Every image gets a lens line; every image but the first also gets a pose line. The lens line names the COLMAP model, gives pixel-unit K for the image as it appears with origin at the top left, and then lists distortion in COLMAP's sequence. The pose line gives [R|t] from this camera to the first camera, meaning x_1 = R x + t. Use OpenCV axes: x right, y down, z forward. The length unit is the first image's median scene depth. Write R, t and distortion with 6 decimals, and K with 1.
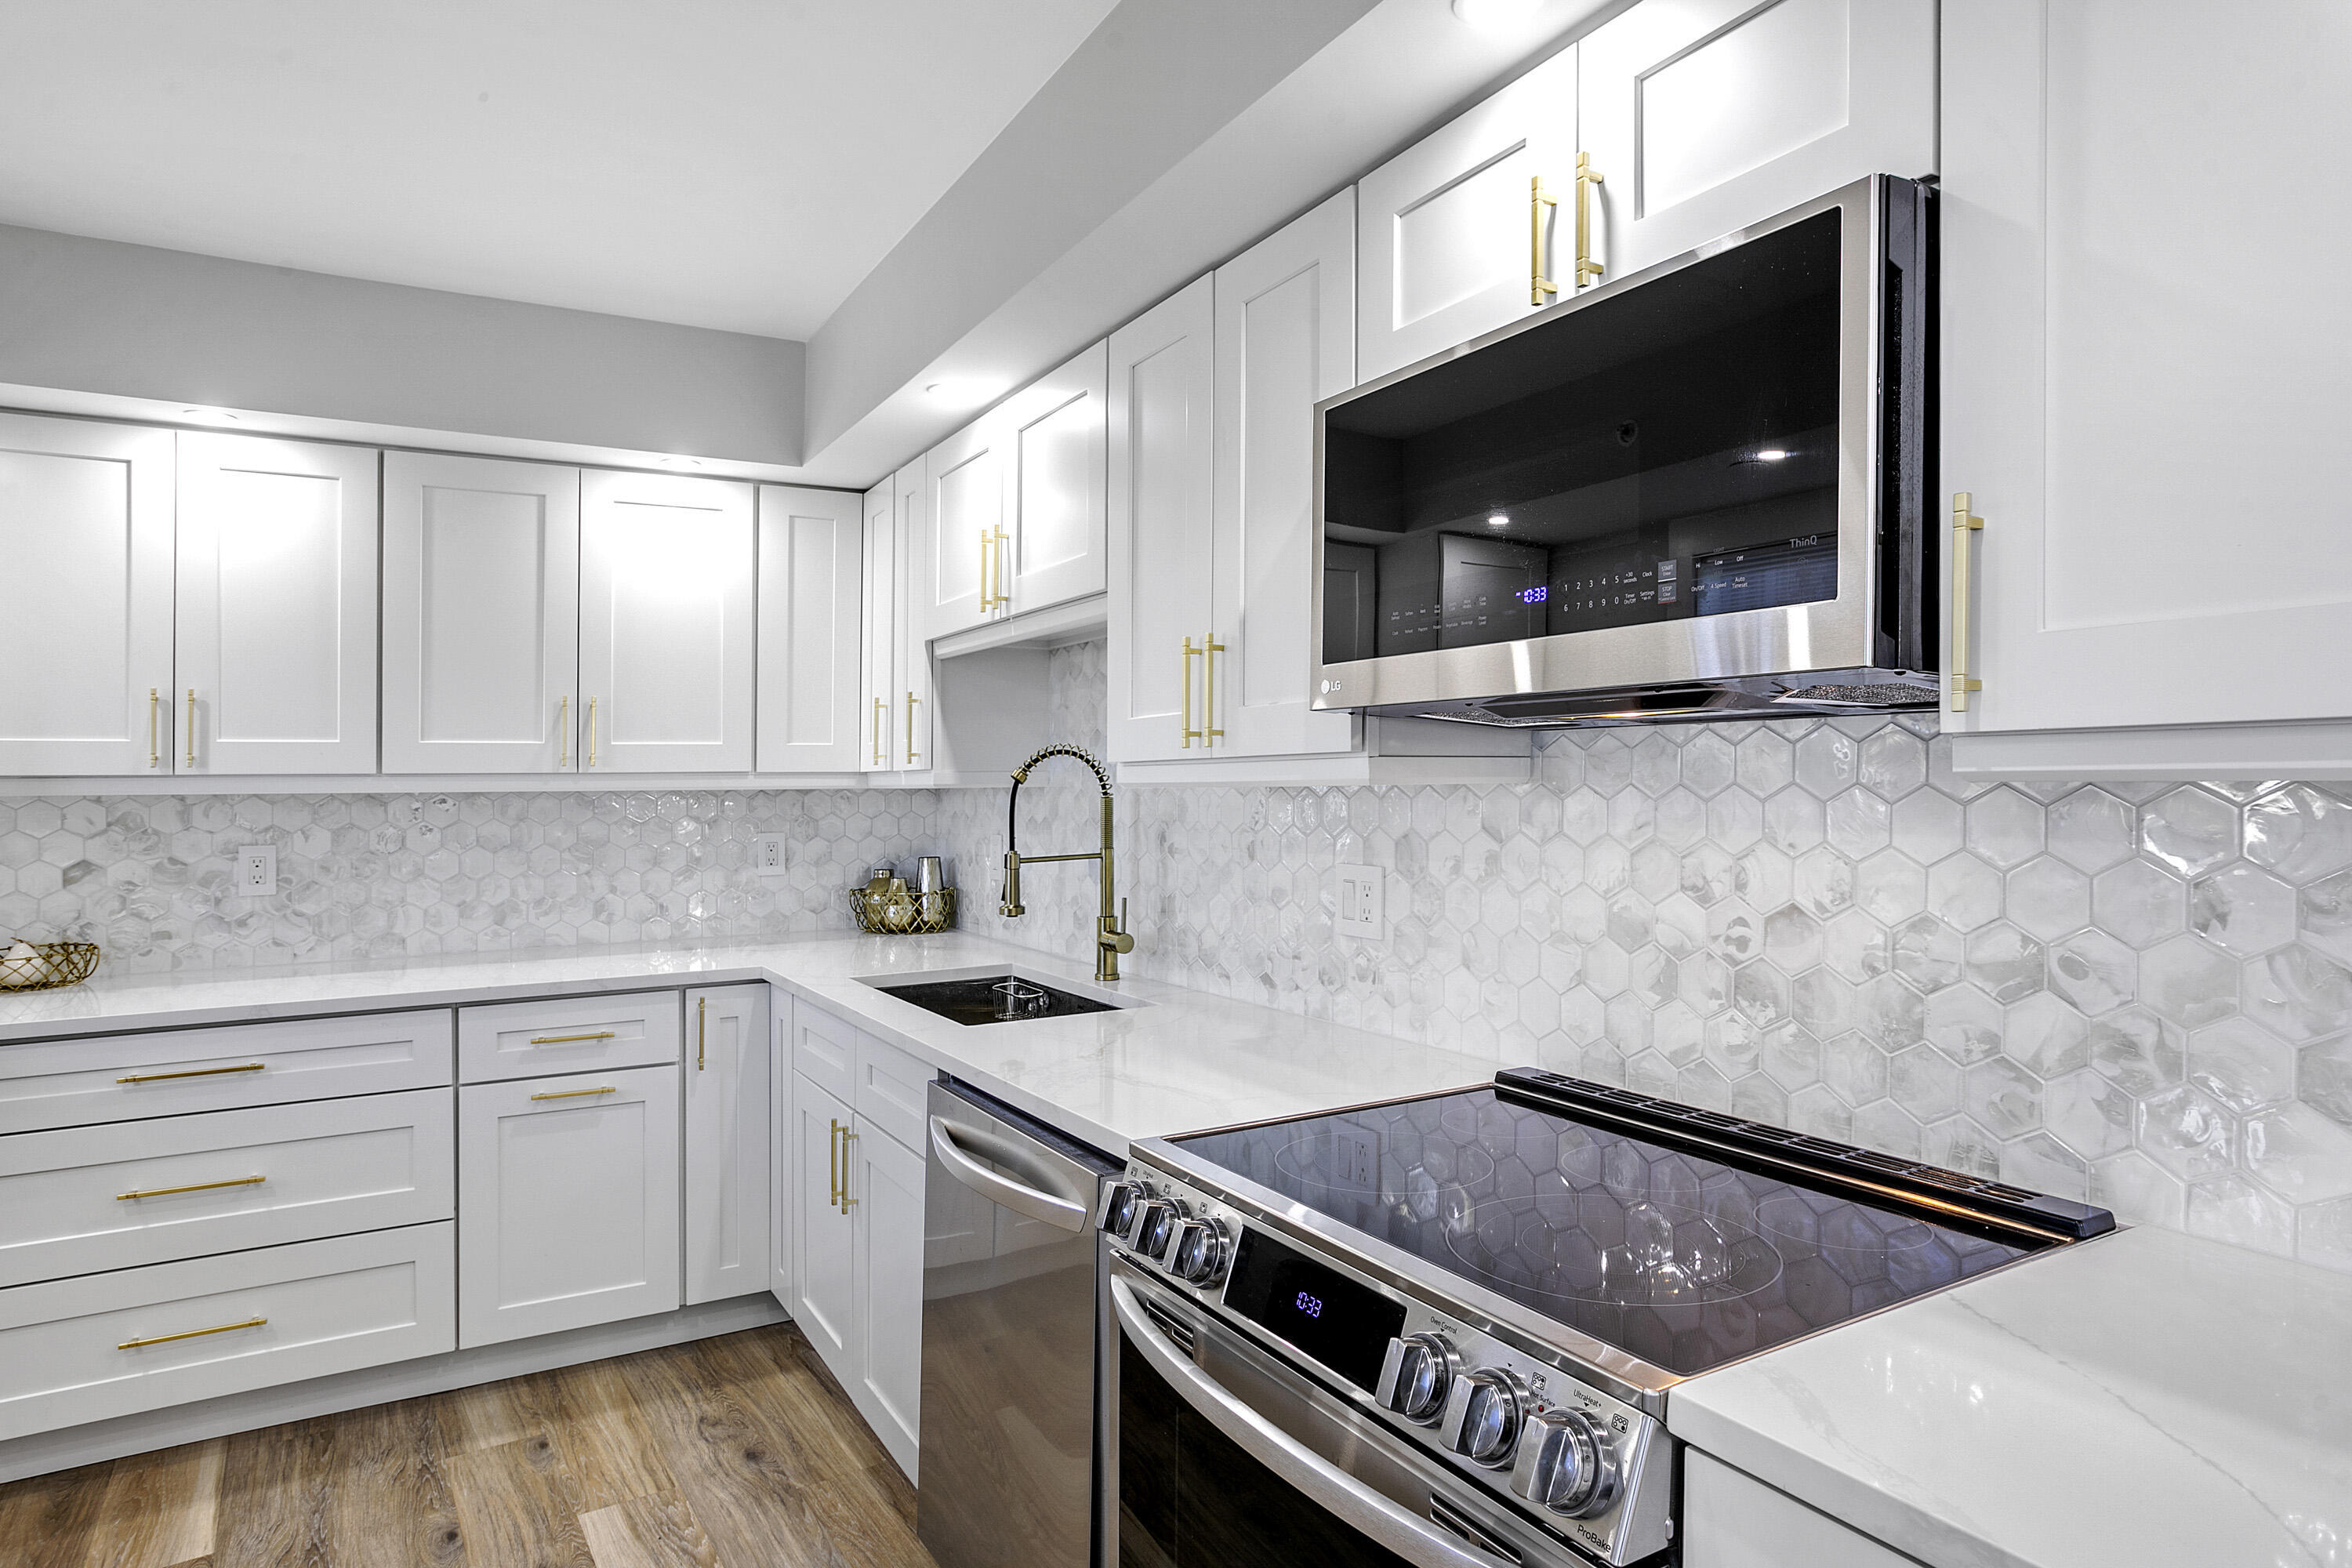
lens RADIAL K [[1294.3, 0, 1177.9], [0, 1294.3, 804.6], [0, 0, 1]] dist [-0.034323, 0.023617]
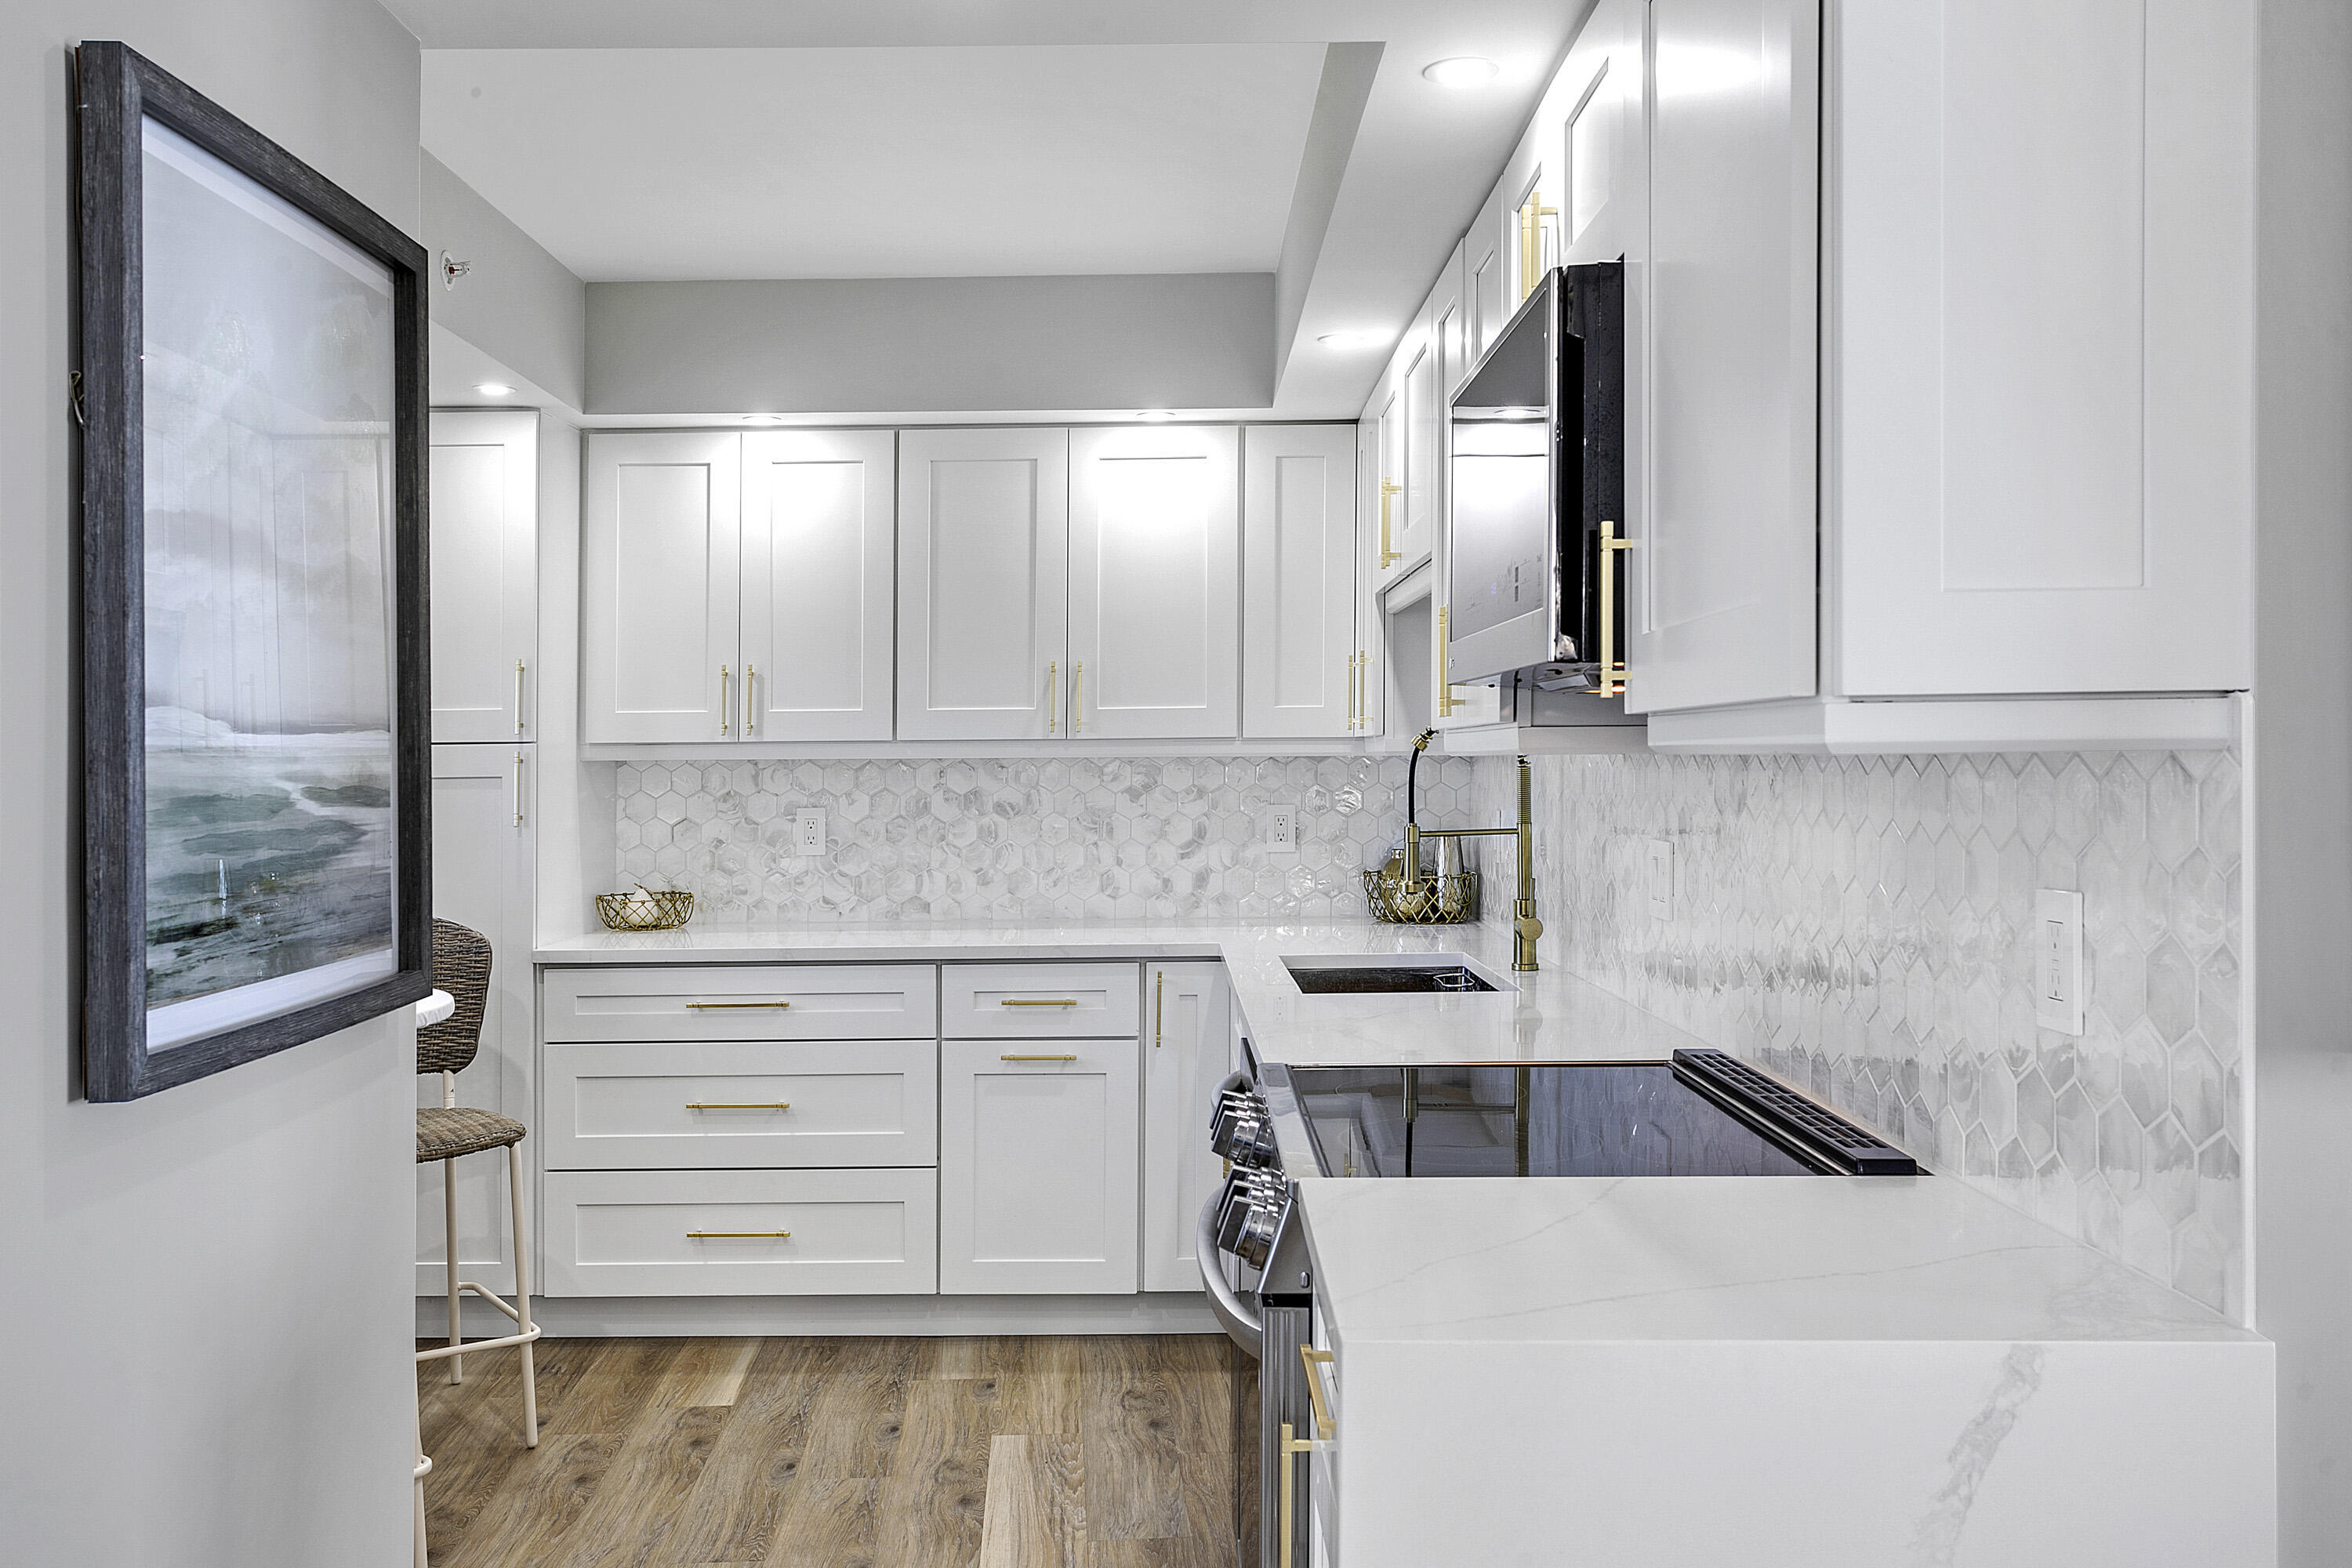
lens RADIAL K [[2098.4, 0, 1176.0], [0, 2098.4, 784.0], [0, 0, 1]] dist [-0.003863, -0.005255]
pose [[0.851082, 0.008762, -0.524959, 0.487172], [-0.008164, 0.999961, 0.003454, 0.003853], [0.524969, 0.001346, 0.851120, -0.346989]]
